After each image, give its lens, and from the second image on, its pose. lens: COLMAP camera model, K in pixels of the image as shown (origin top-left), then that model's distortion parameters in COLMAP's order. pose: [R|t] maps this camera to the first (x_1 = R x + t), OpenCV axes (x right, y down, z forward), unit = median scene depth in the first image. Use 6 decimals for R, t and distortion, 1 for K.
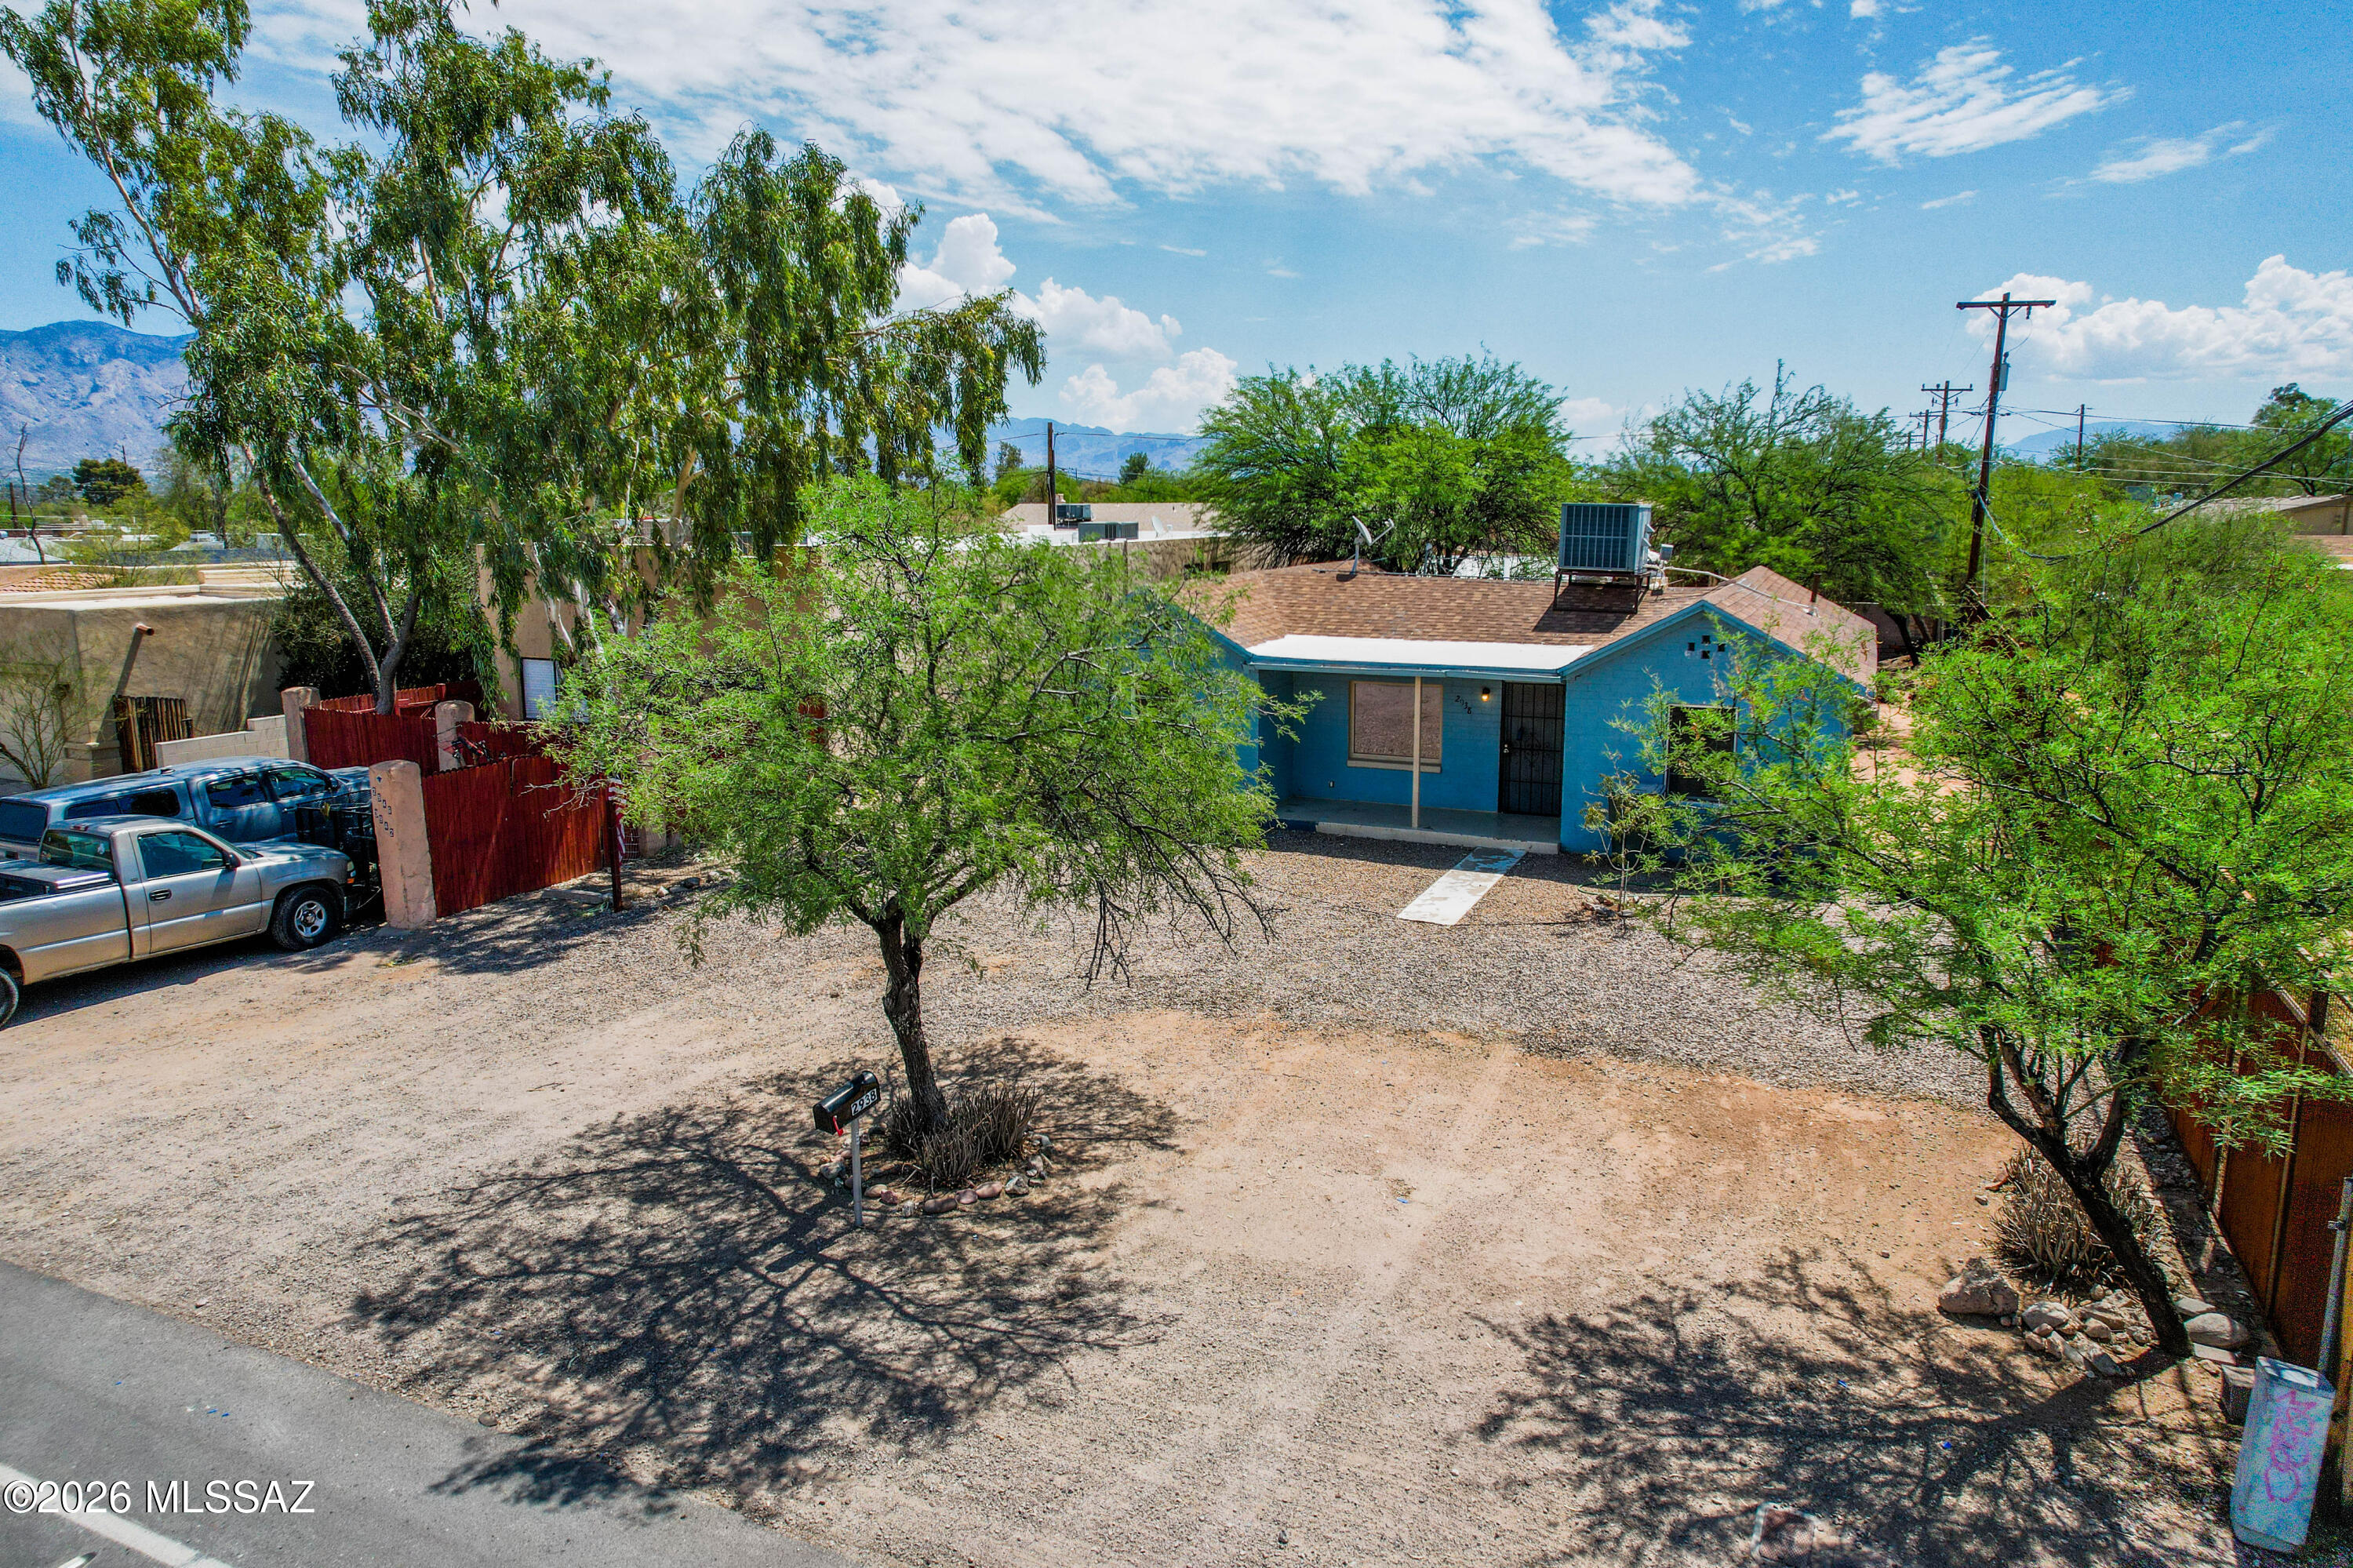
lens RADIAL K [[1483.9, 0, 1176.5], [0, 1483.9, 784.0], [0, 0, 1]] dist [-0.074122, 0.062071]
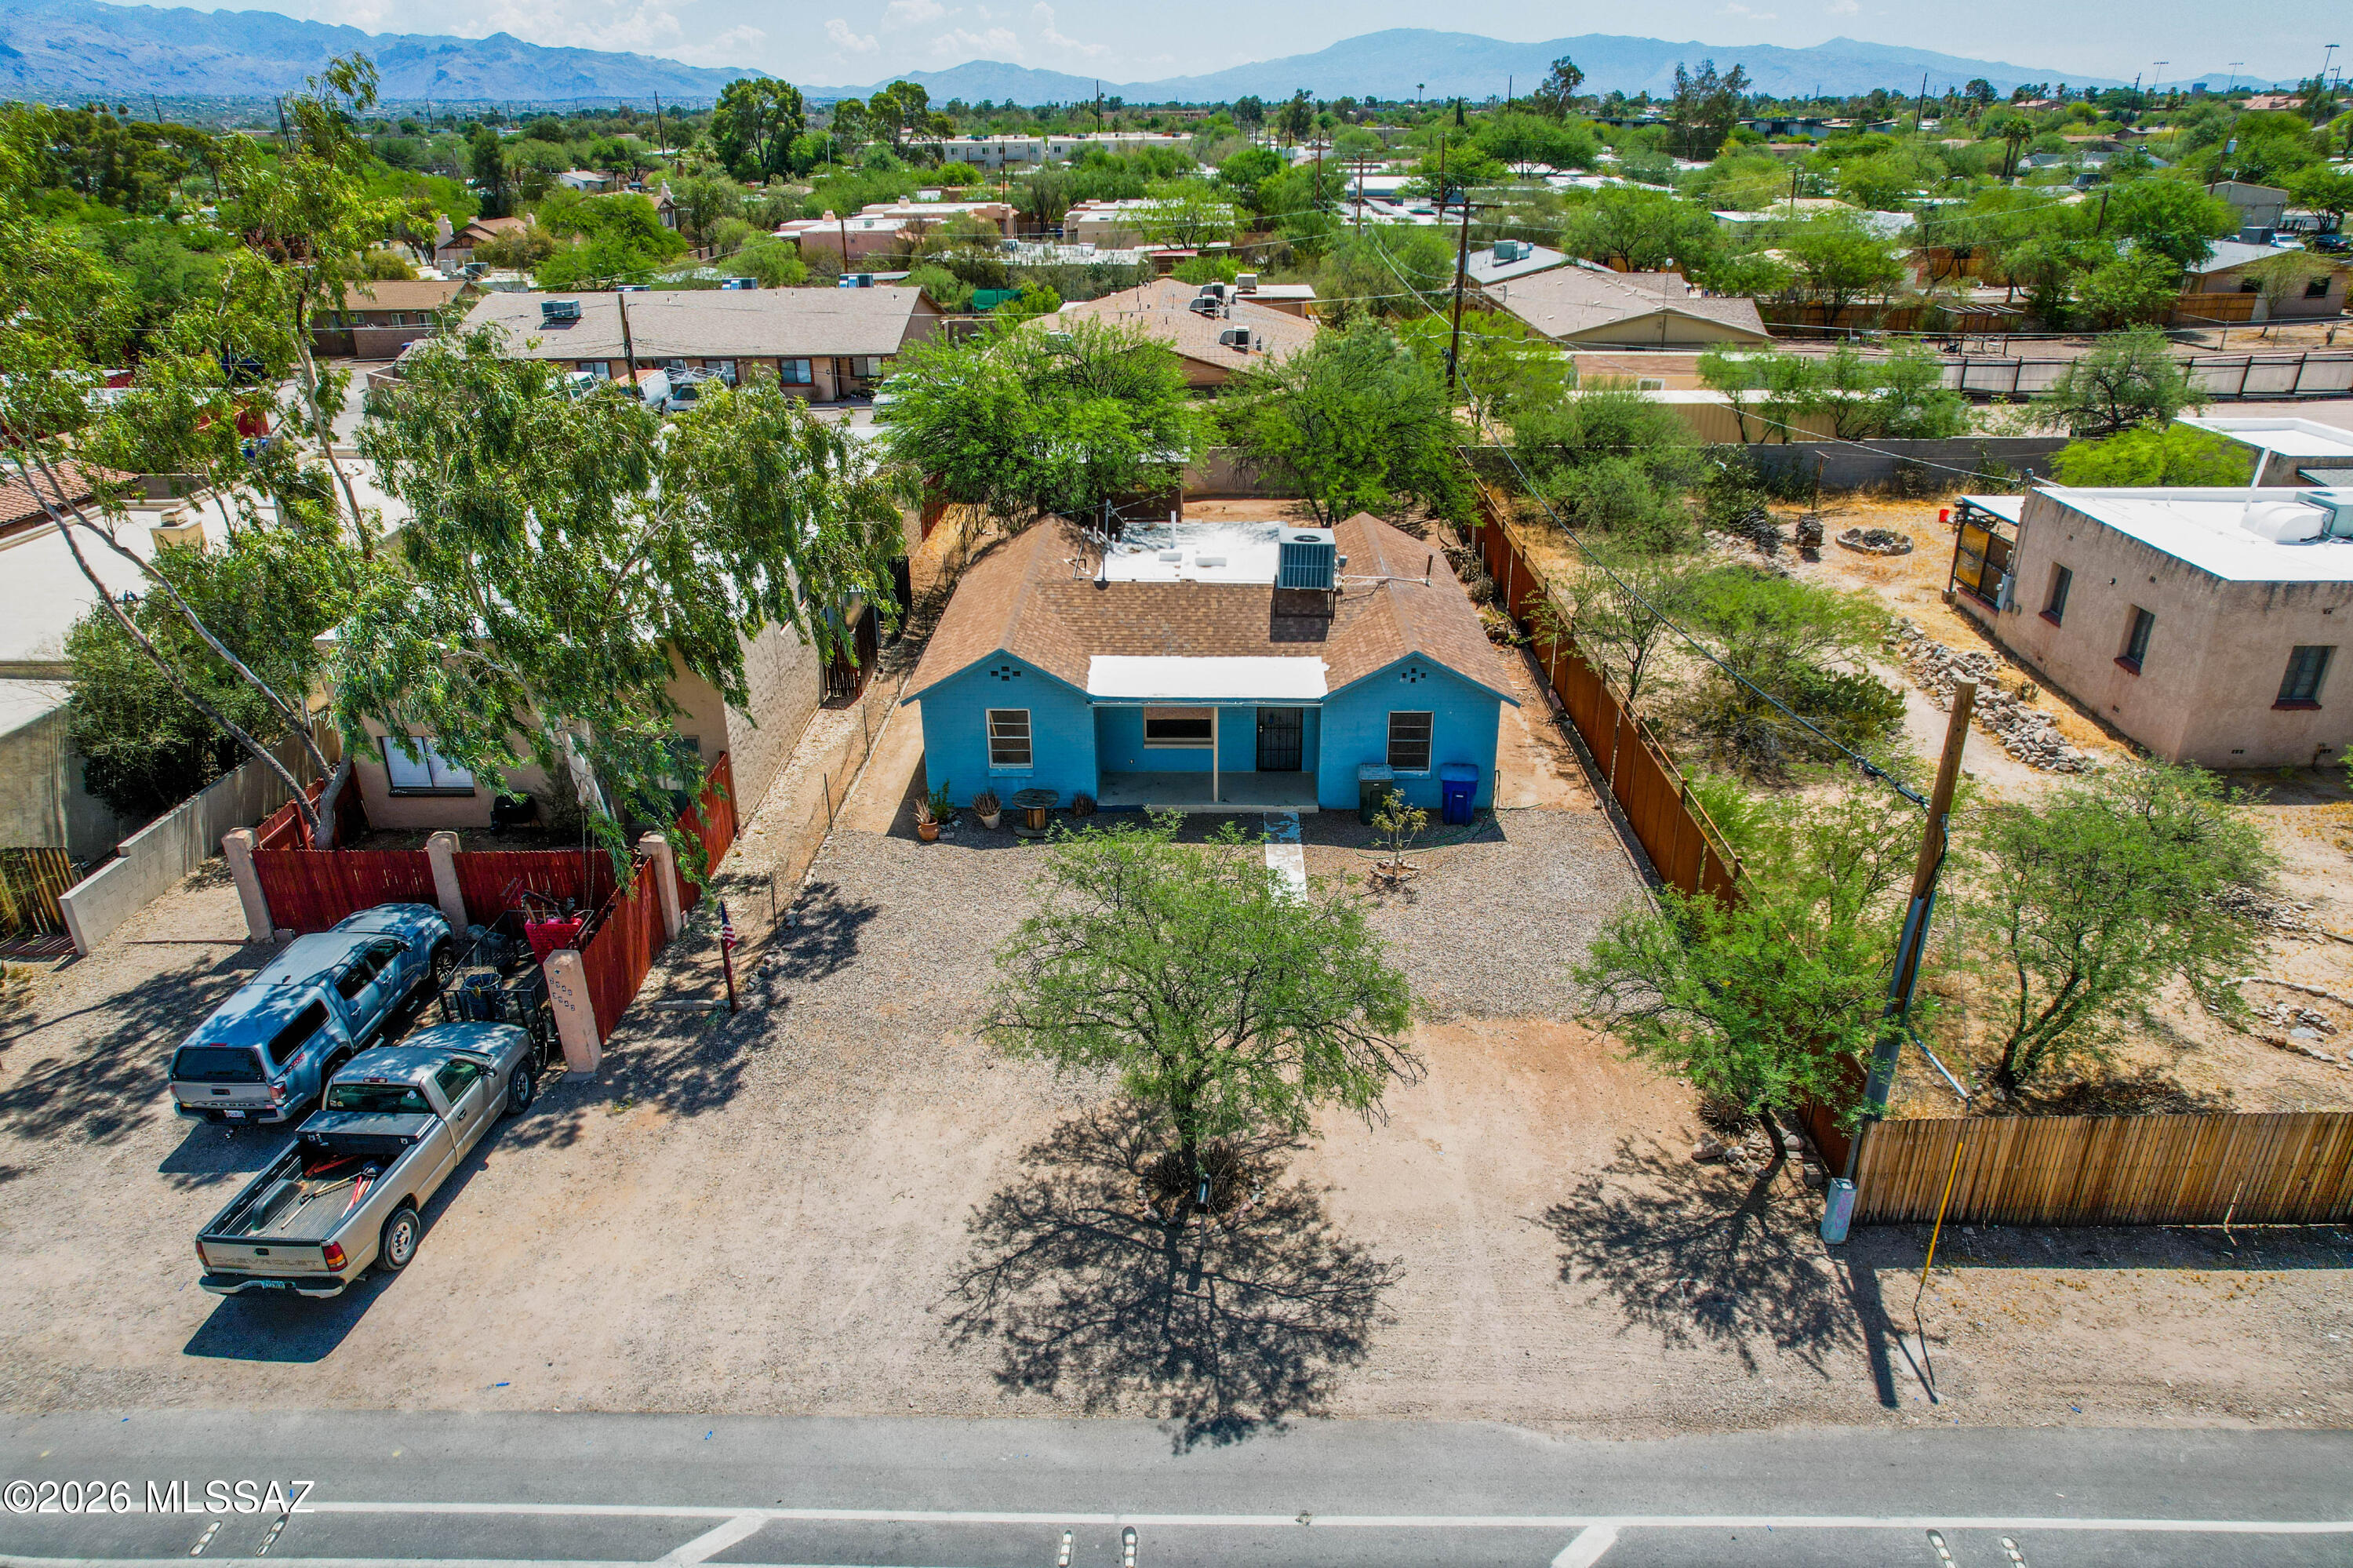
lens RADIAL K [[1482.9, 0, 1176.5], [0, 1482.9, 784.0], [0, 0, 1]] dist [-0.036164, 0.001622]
pose [[0.914598, -0.169814, 0.366980, -0.891729], [0.079143, 0.965168, 0.249373, -0.783707], [-0.396544, -0.199032, 0.896180, -0.576316]]
